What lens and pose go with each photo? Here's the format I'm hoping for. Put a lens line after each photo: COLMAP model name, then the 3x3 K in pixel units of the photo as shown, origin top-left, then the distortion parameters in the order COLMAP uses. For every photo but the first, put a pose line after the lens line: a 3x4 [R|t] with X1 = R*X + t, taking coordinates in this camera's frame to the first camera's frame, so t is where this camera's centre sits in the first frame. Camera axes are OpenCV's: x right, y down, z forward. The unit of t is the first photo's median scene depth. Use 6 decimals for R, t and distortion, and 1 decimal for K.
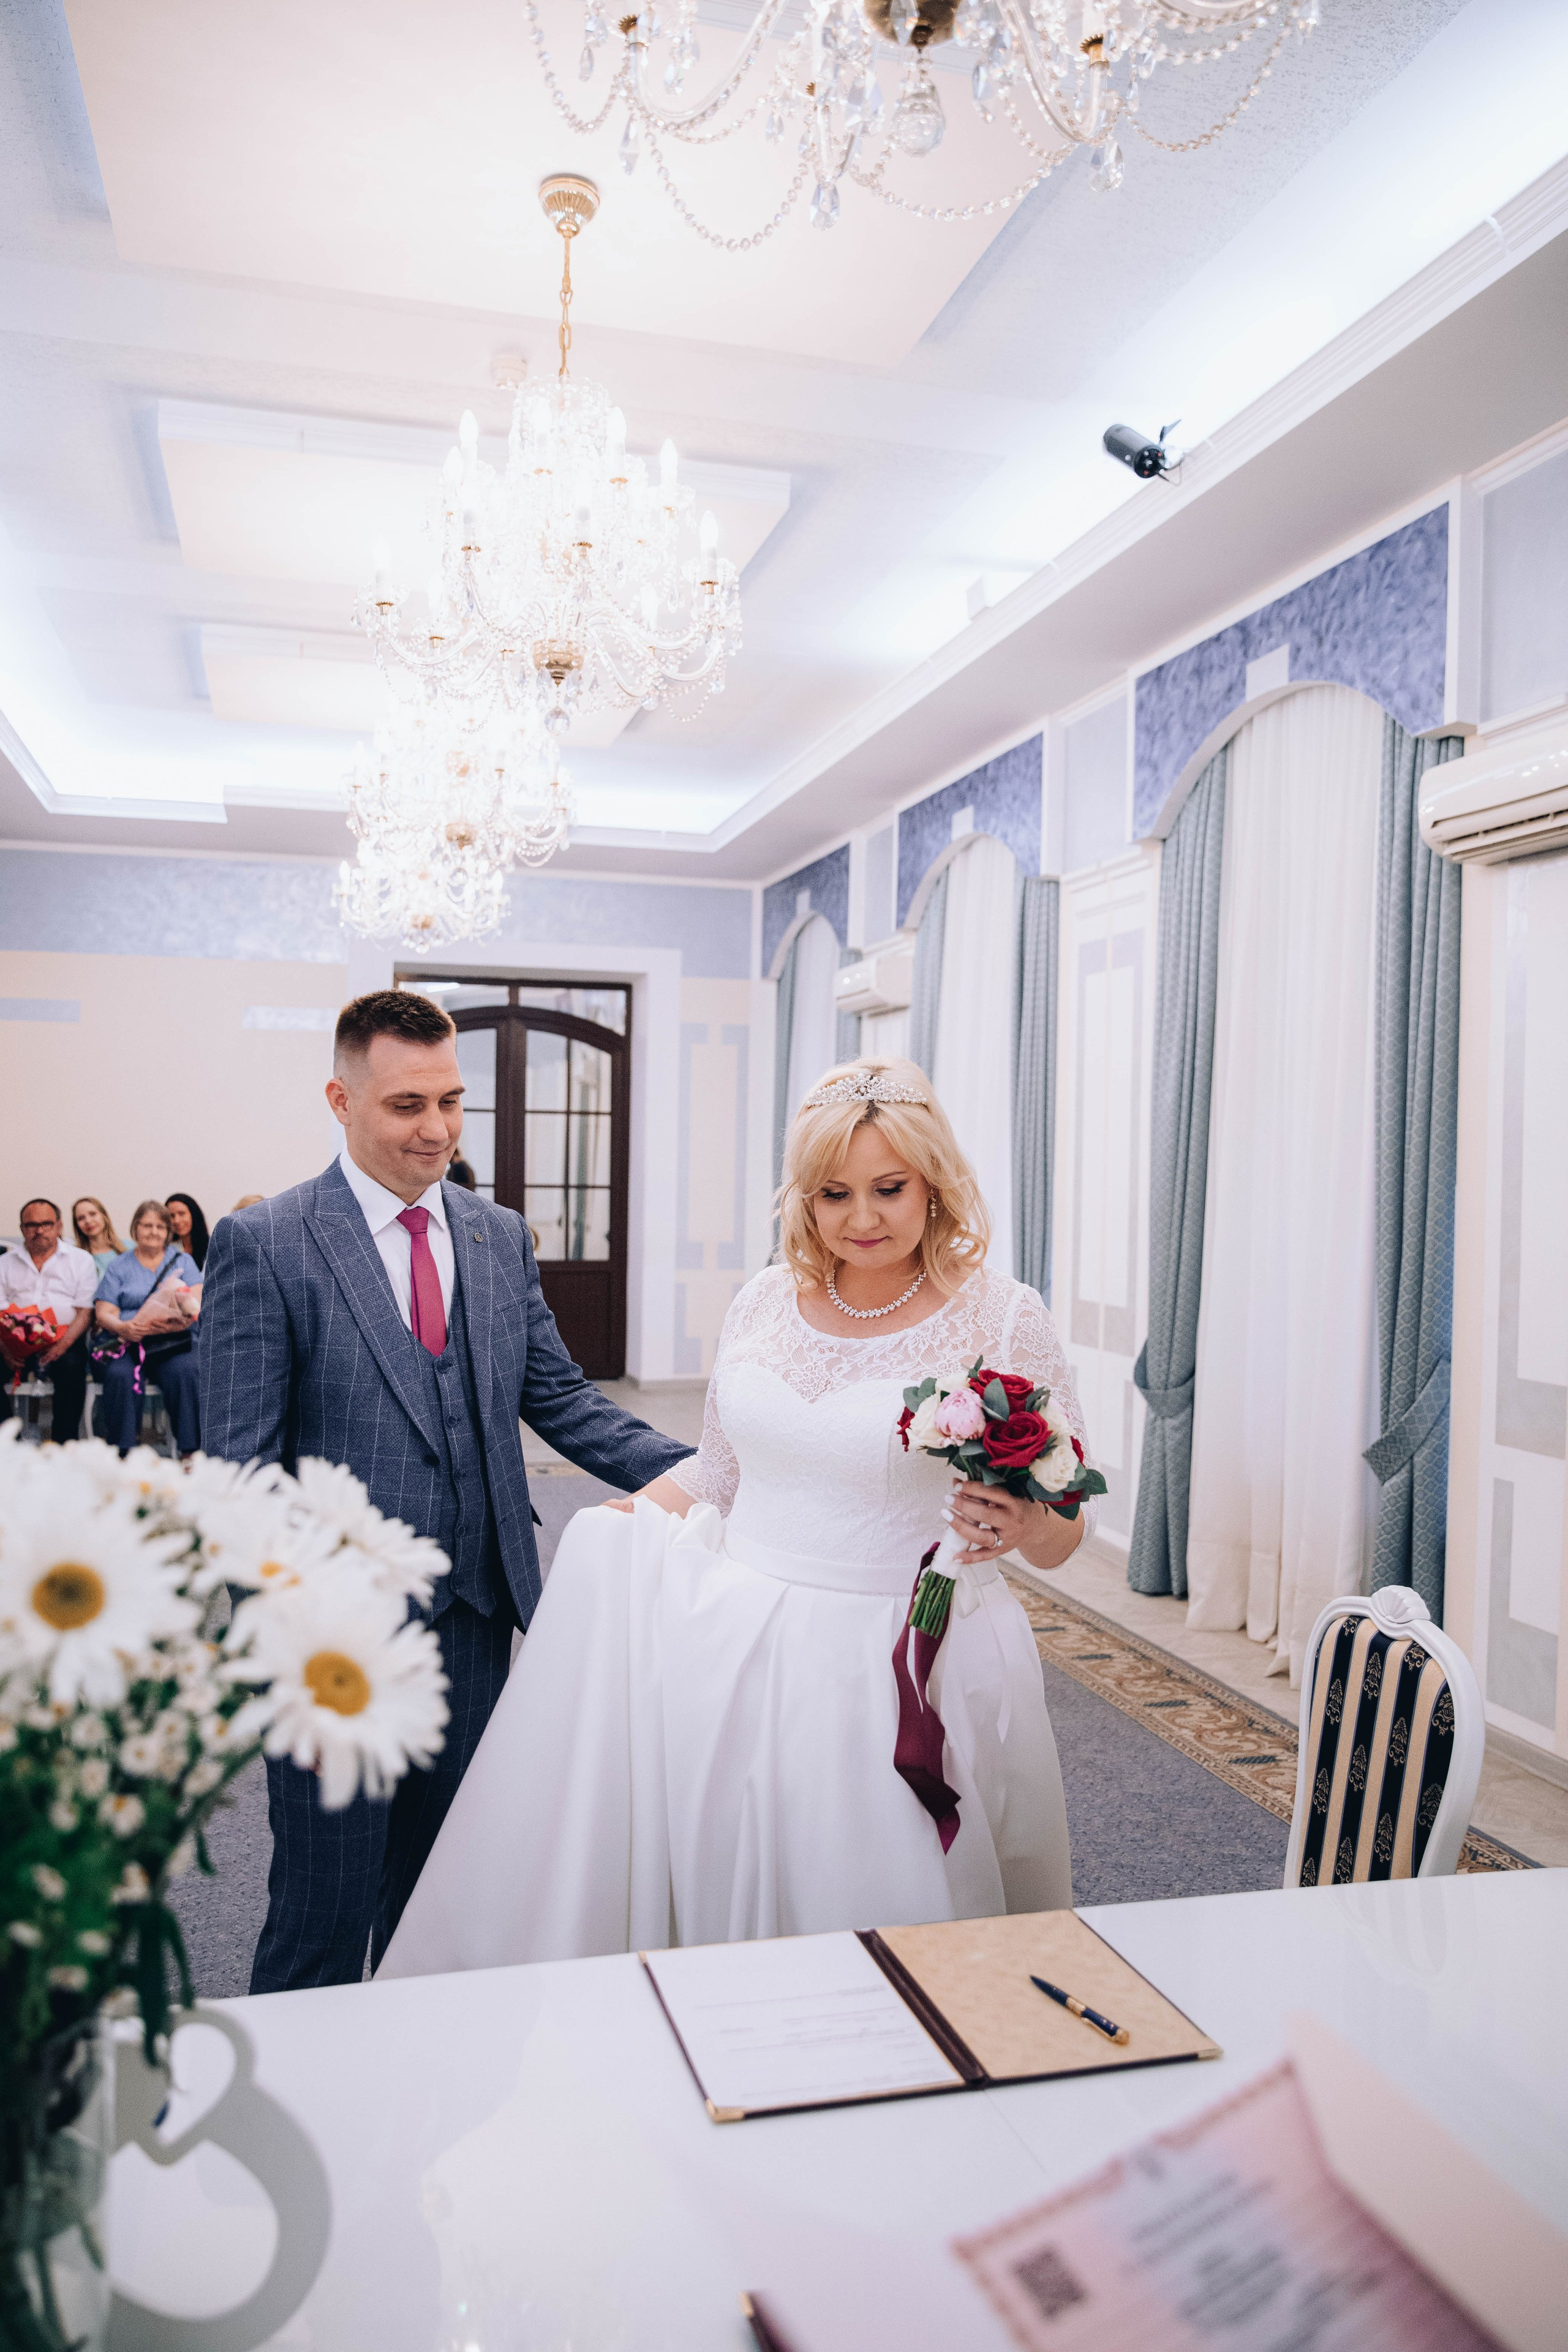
lens RADIAL K [[1798.7, 0, 784.0], [0, 1798.7, 1176.0], [0, 0, 1]] dist [-0.062559, 0.001093]
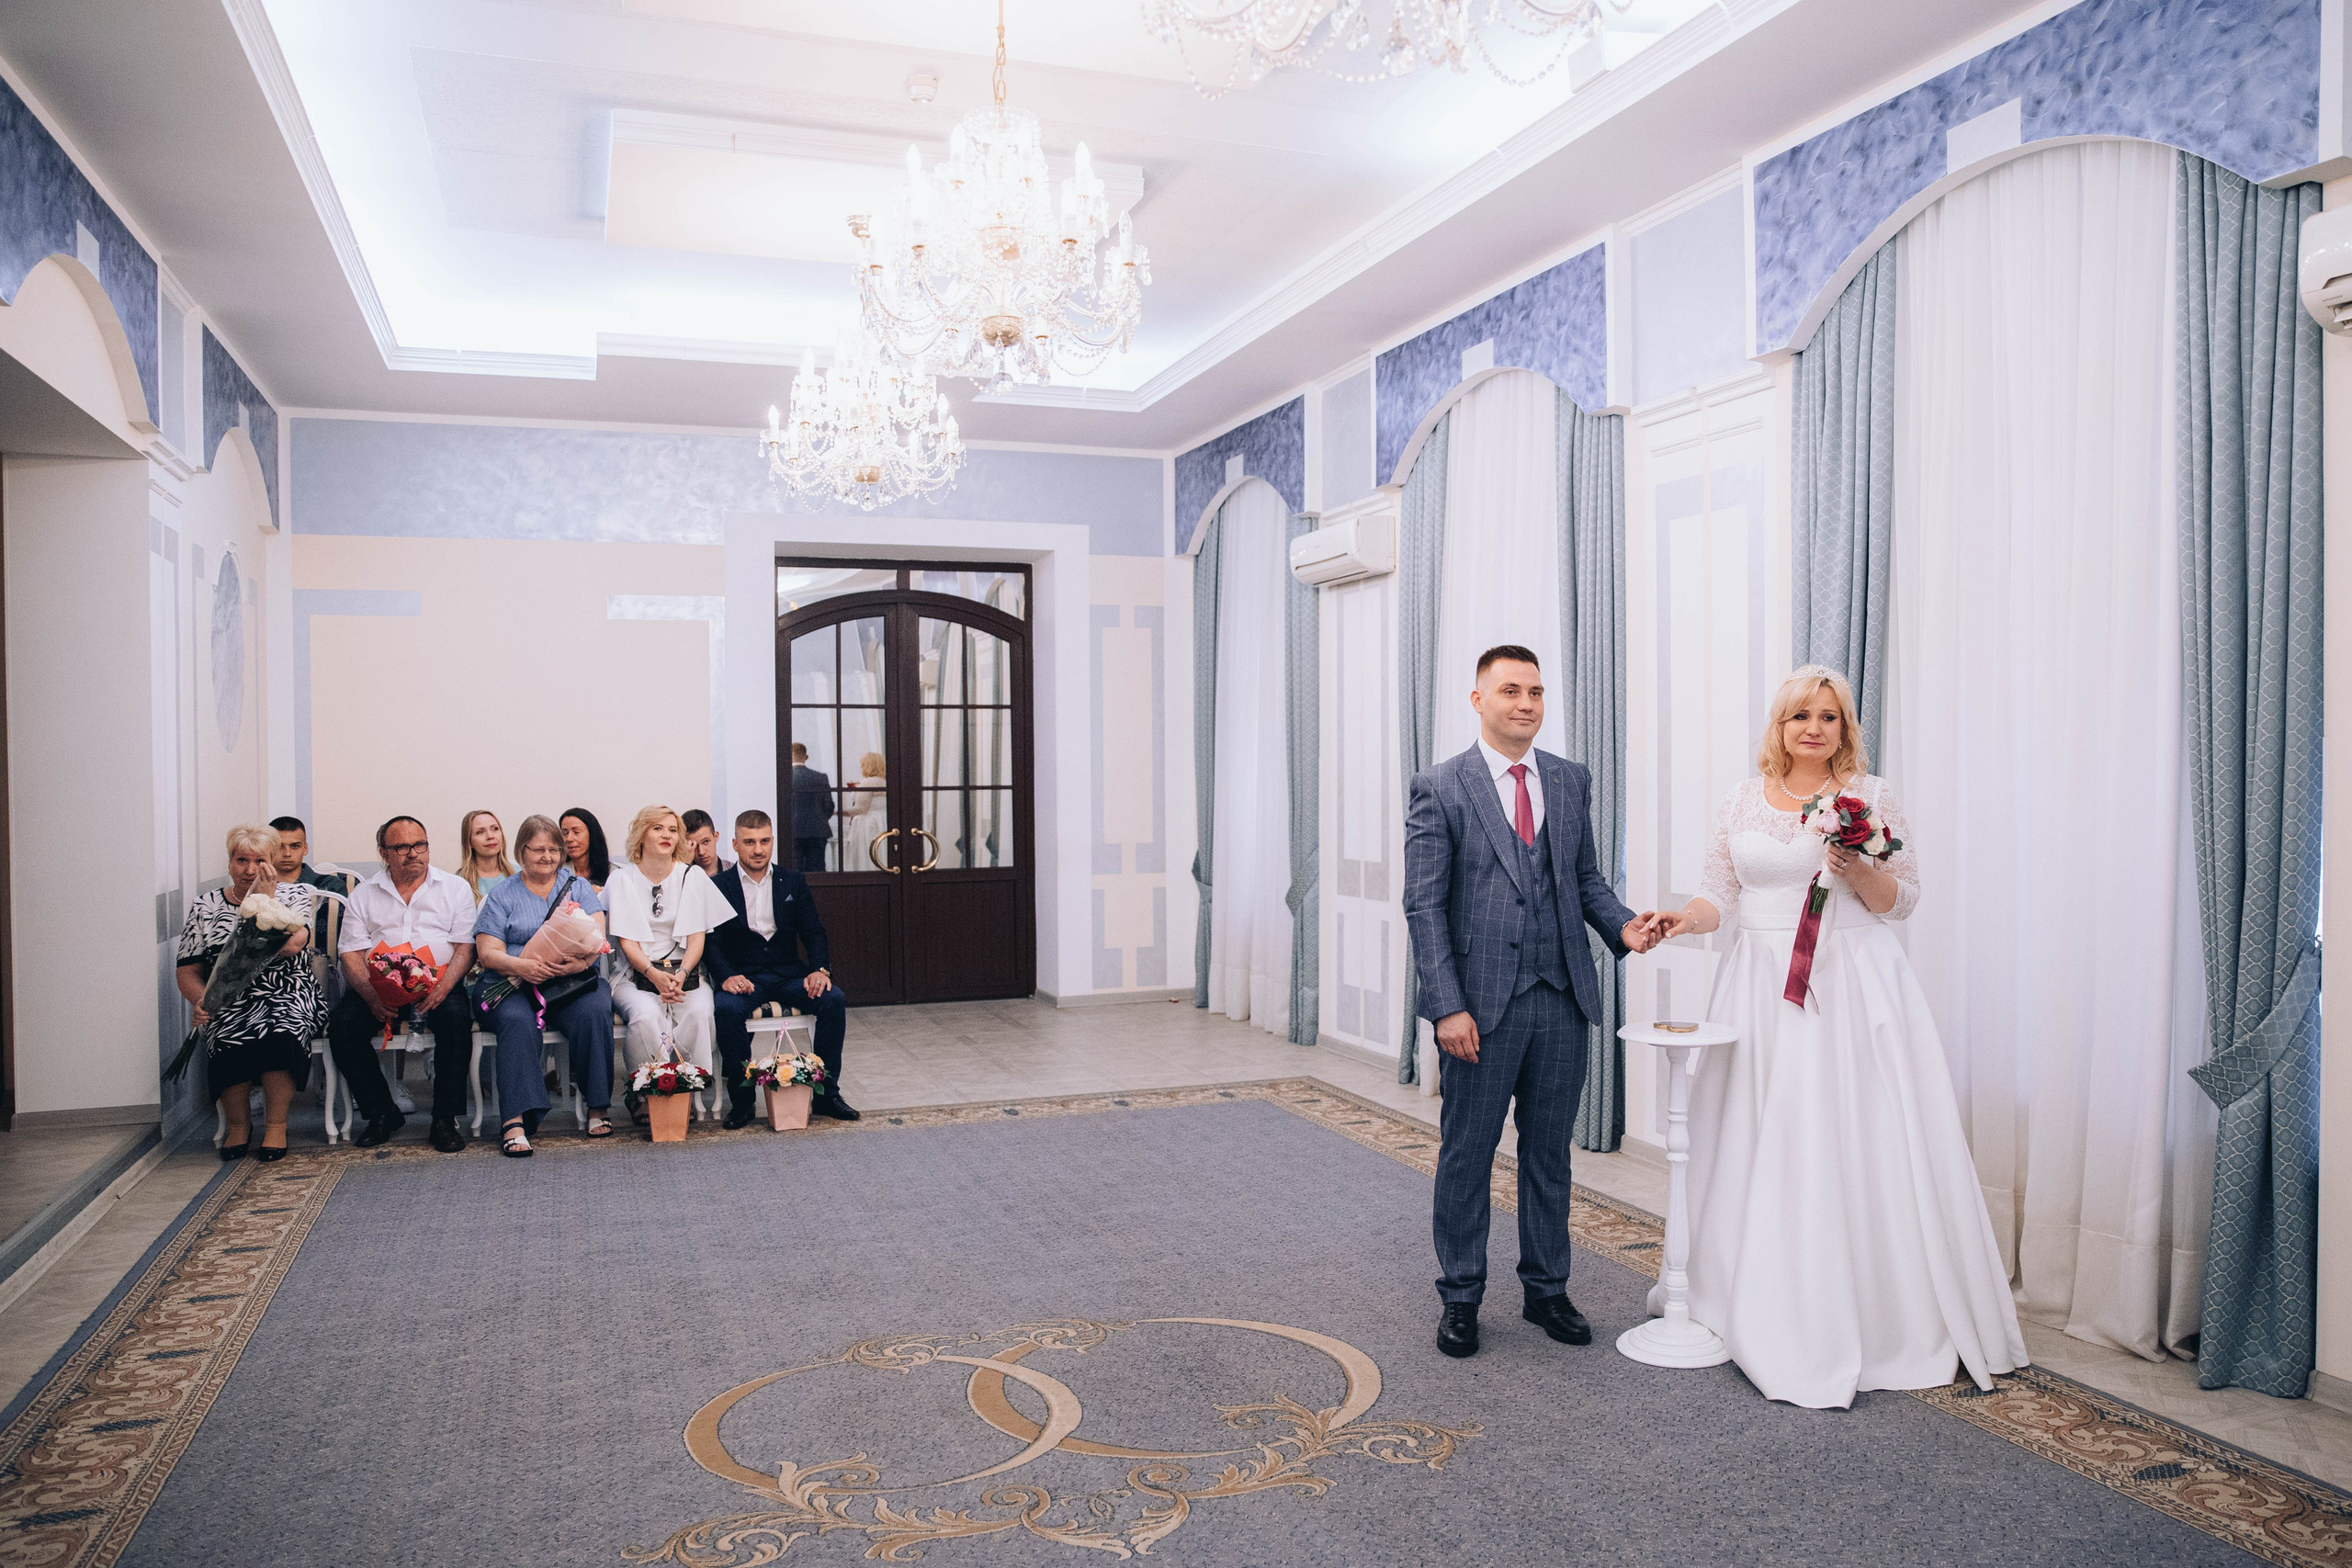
lens RADIAL K [[1730.8, 0, 1209.2], [0, 1730.8, 797.6], [0, 0, 1]] dist [-0.107558, 0.077811]
pose [[0.995038, -0.029049, 0.095158, -0.118744], [0.028041, 0.999536, 0.011905, 0.005431], [-0.095460, -0.009178, 0.995391, 0.169449]]
